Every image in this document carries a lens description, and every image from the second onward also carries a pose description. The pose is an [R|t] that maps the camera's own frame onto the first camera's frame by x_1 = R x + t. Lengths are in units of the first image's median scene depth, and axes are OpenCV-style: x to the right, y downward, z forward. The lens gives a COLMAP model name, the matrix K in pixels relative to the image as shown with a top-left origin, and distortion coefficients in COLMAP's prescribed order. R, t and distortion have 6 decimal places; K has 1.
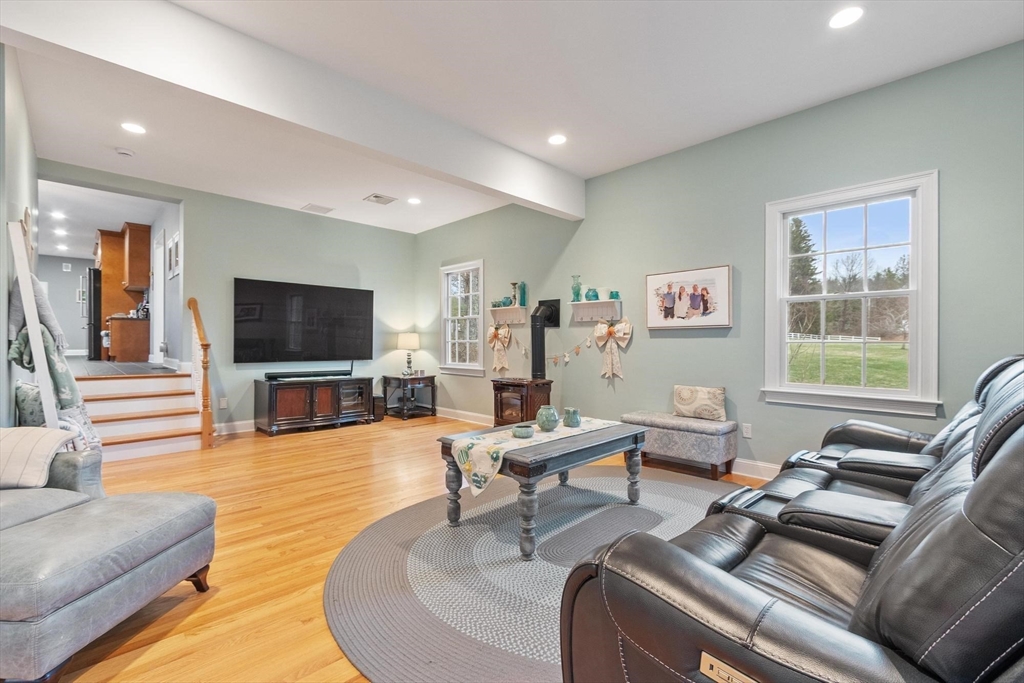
lens RADIAL K [[446.0, 0, 507.6], [0, 446.0, 344.6], [0, 0, 1]] dist [0.000810, 0.000149]
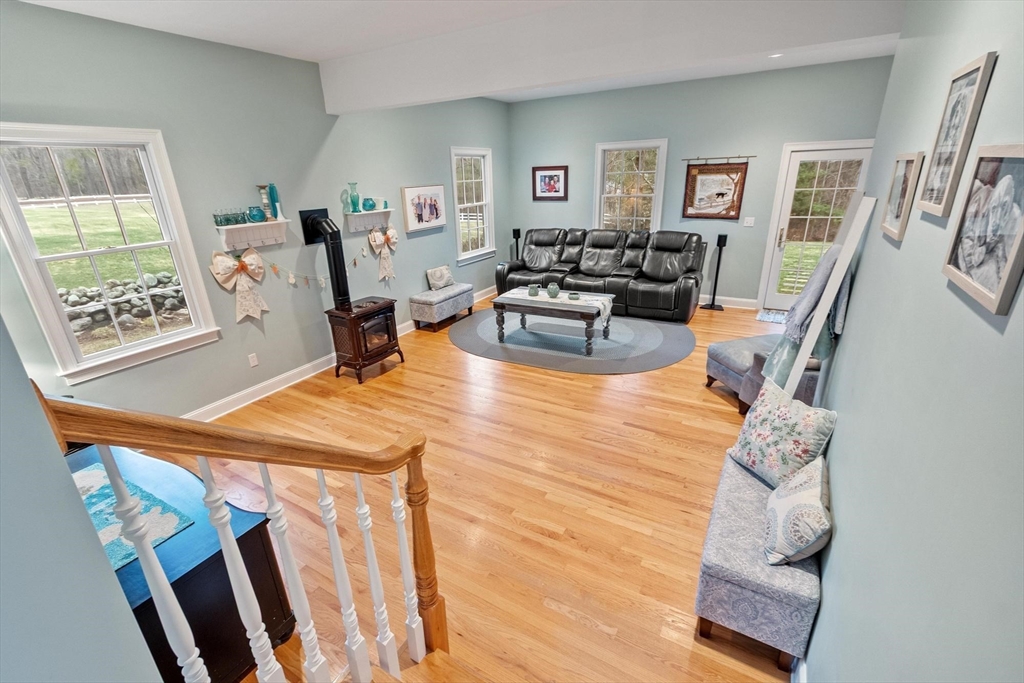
lens RADIAL K [[450.4, 0, 505.7], [0, 450.4, 342.9], [0, 0, 1]] dist [0.001835, 0.000411]
pose [[-0.263296, -0.329577, 0.906672, -1.079133], [0.038448, 0.935502, 0.351222, -0.189961], [-0.963949, 0.127335, -0.233643, 1.132731]]
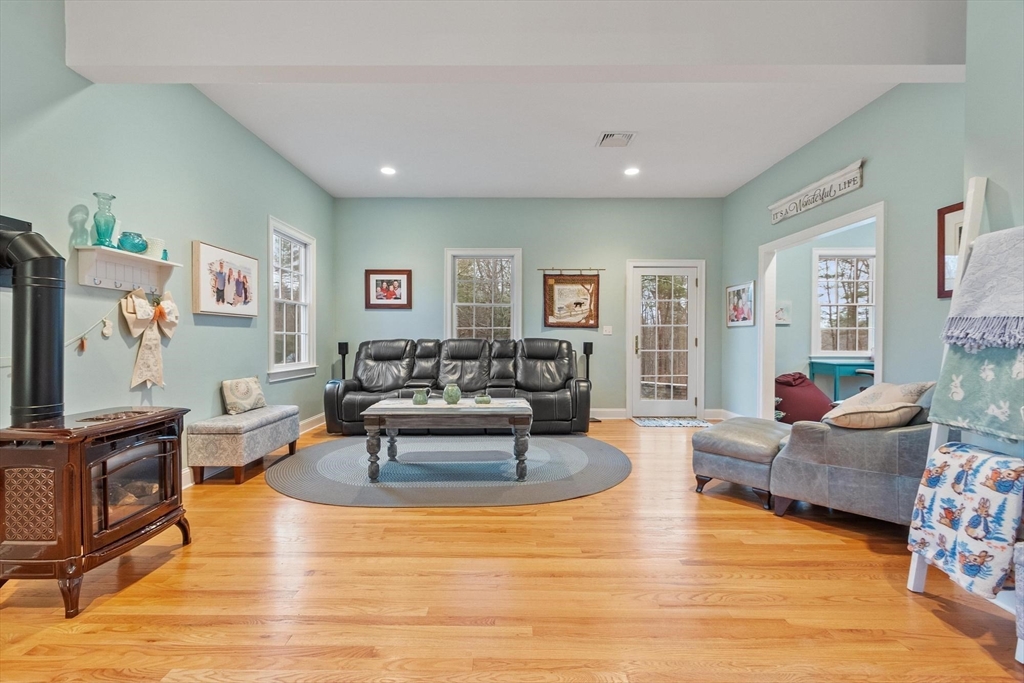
lens RADIAL K [[446.0, 0, 507.6], [0, 446.0, 344.6], [0, 0, 1]] dist [0.000810, 0.000149]
pose [[-0.713064, -0.009980, 0.701027, -0.619316], [0.001780, 0.999870, 0.016045, 0.007566], [-0.701096, 0.012689, -0.712954, 1.237150]]
